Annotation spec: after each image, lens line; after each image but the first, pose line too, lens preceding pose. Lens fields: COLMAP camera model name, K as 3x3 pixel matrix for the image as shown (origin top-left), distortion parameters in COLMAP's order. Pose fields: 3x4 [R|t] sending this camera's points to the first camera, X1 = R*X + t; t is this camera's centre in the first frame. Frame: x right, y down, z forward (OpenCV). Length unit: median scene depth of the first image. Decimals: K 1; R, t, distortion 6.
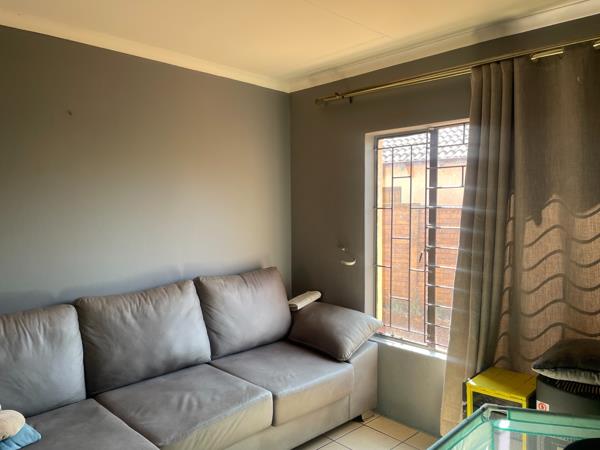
lens RADIAL K [[453.3, 0, 299.0], [0, 453.3, 223.1], [0, 0, 1]] dist [0.065458, -0.017200]
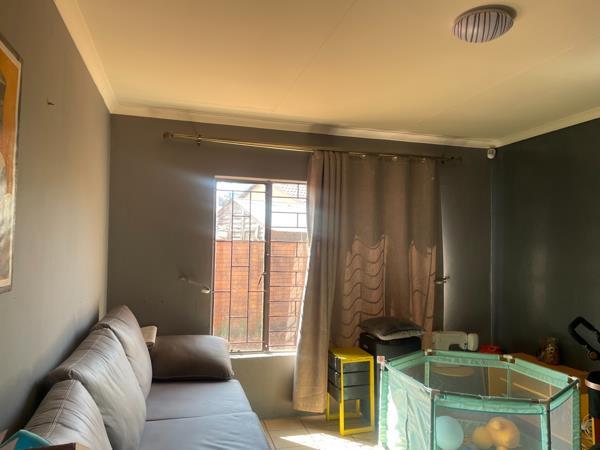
lens RADIAL K [[453.3, 0, 299.1], [0, 453.3, 225.7], [0, 0, 1]] dist [0.065458, -0.017200]
pose [[0.496652, 0.041995, 0.866933, -0.929682], [0.010716, 0.998456, -0.054505, -0.008906], [-0.867883, 0.036361, 0.495435, 0.323889]]
